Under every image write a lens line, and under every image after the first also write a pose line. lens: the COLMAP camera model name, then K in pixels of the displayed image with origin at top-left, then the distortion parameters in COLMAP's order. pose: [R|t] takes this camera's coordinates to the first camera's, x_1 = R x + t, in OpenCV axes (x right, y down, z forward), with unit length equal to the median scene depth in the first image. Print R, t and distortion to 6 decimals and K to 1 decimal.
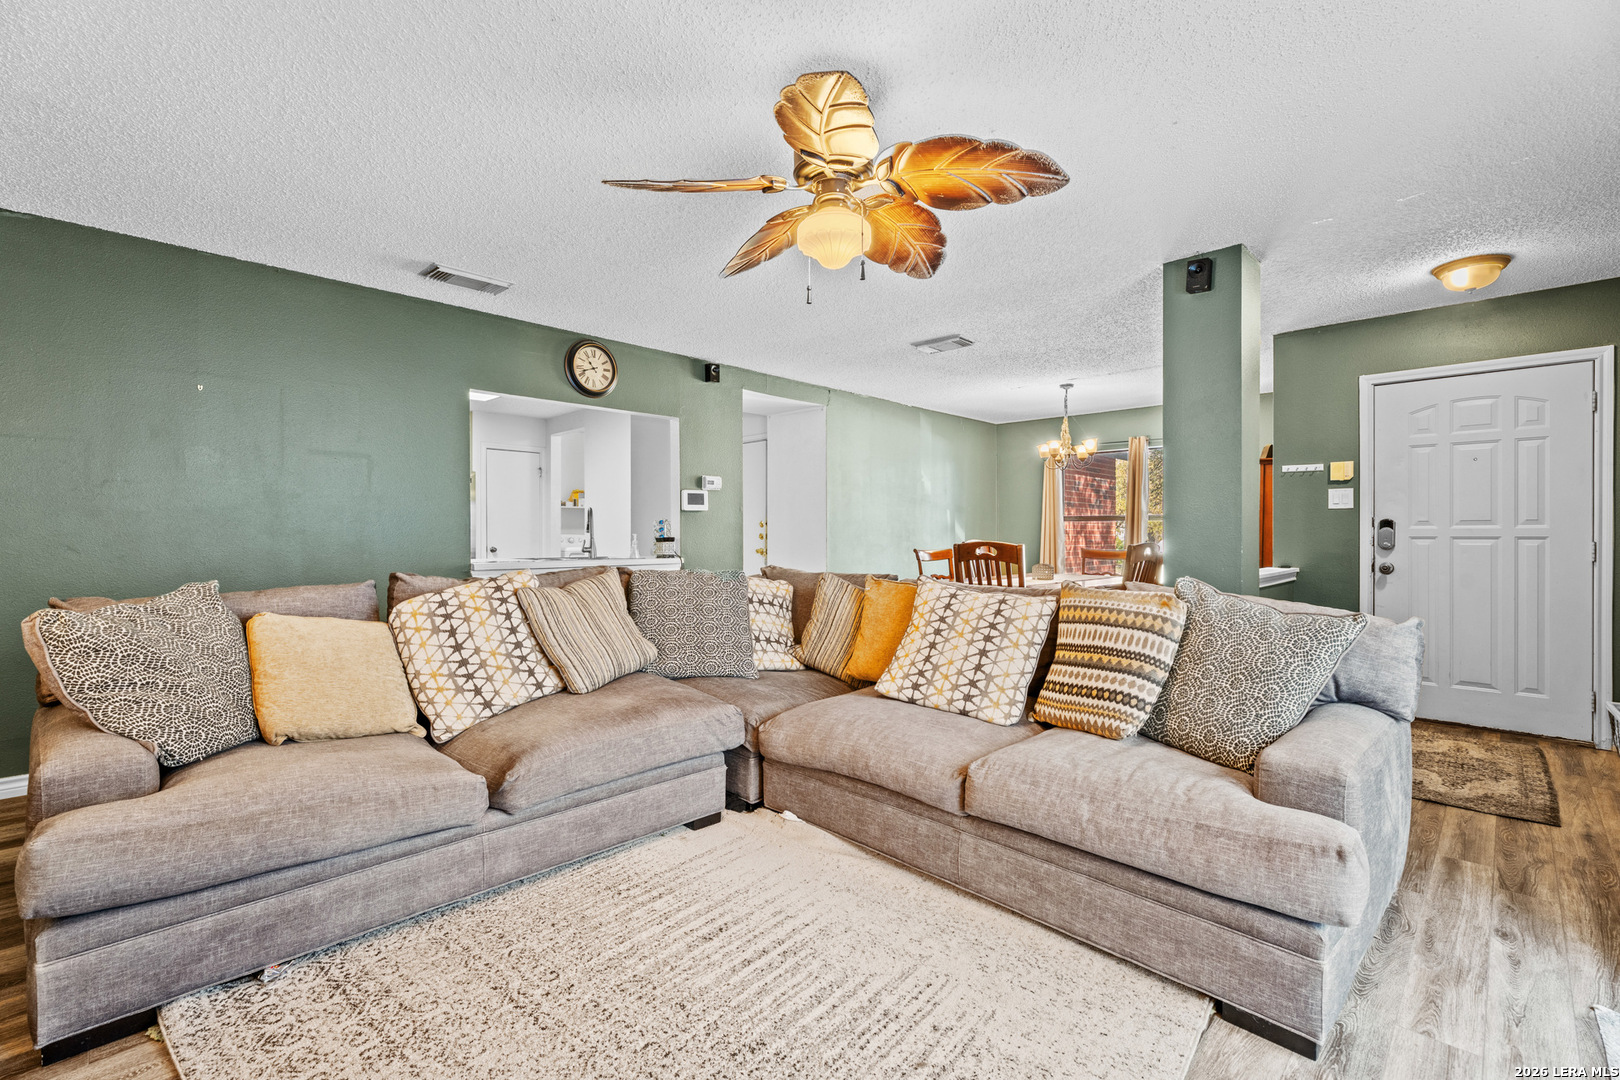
lens RADIAL K [[718.6, 0, 807.7], [0, 718.6, 536.0], [0, 0, 1]] dist [0.000298, -0.001082]
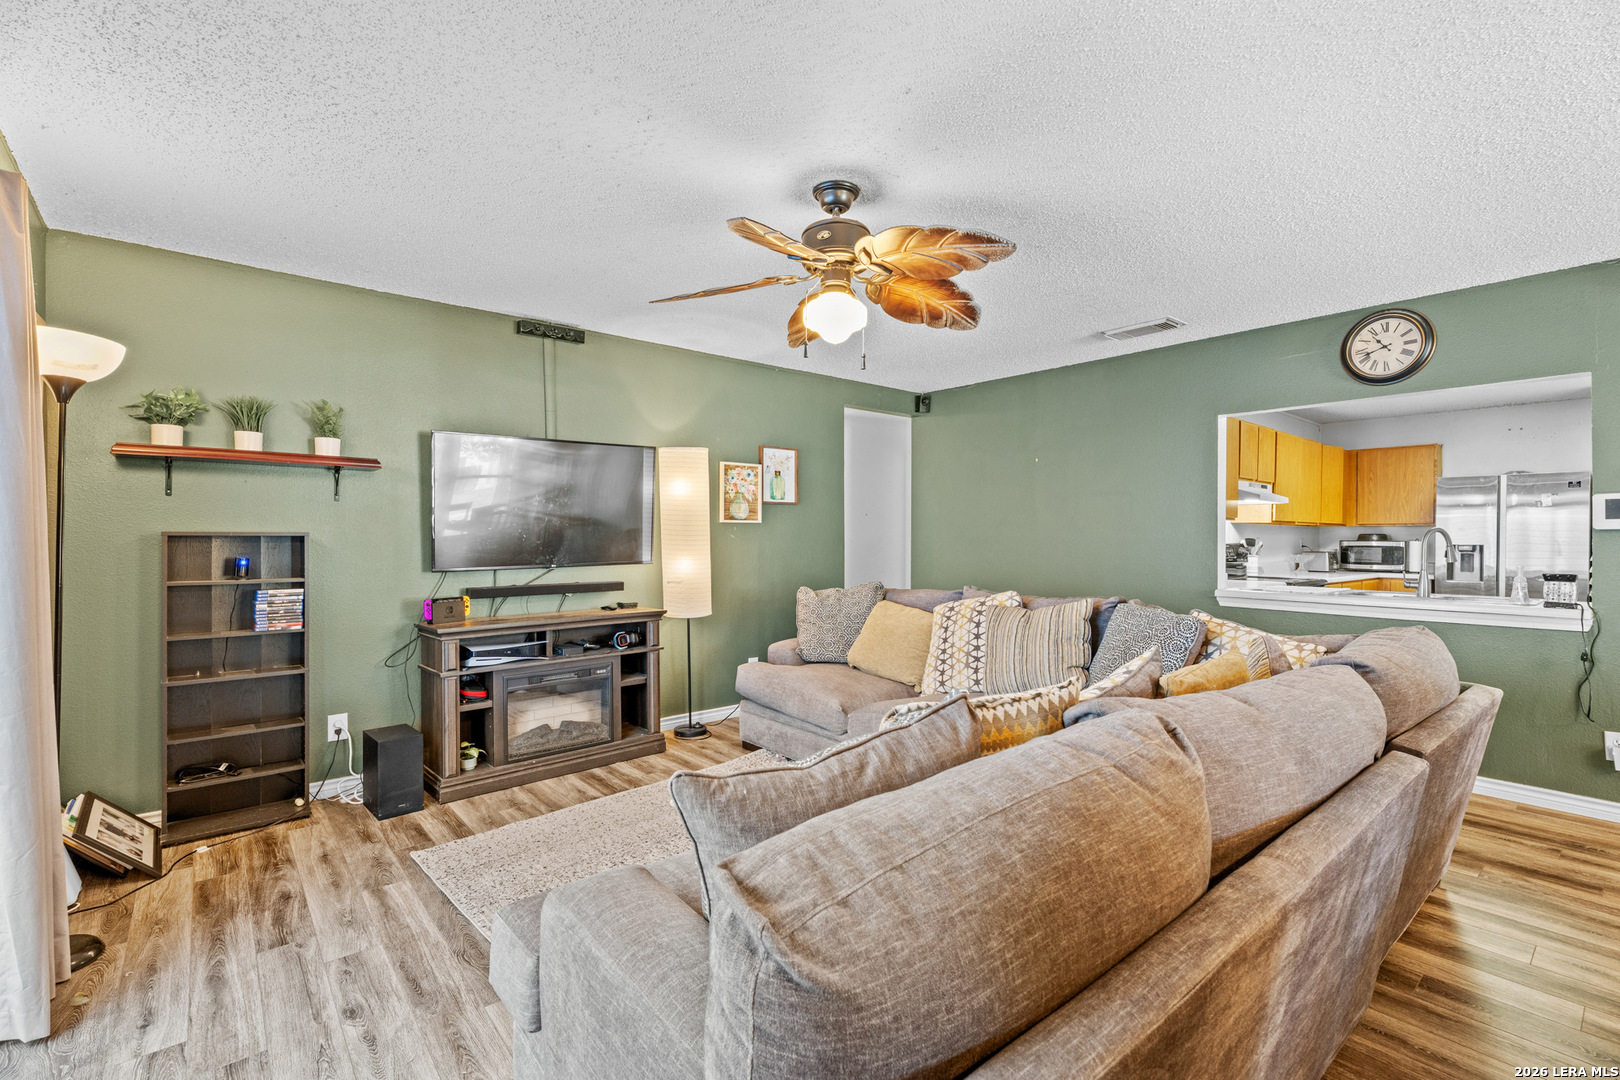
lens RADIAL K [[718.6, 0, 805.7], [0, 718.6, 541.6], [0, 0, 1]] dist [0.000298, -0.001082]
pose [[-0.091433, 0.004980, -0.995799, 0.524477], [-0.010254, 0.999930, 0.005942, -0.025439], [0.995758, 0.010755, -0.091375, 0.466487]]
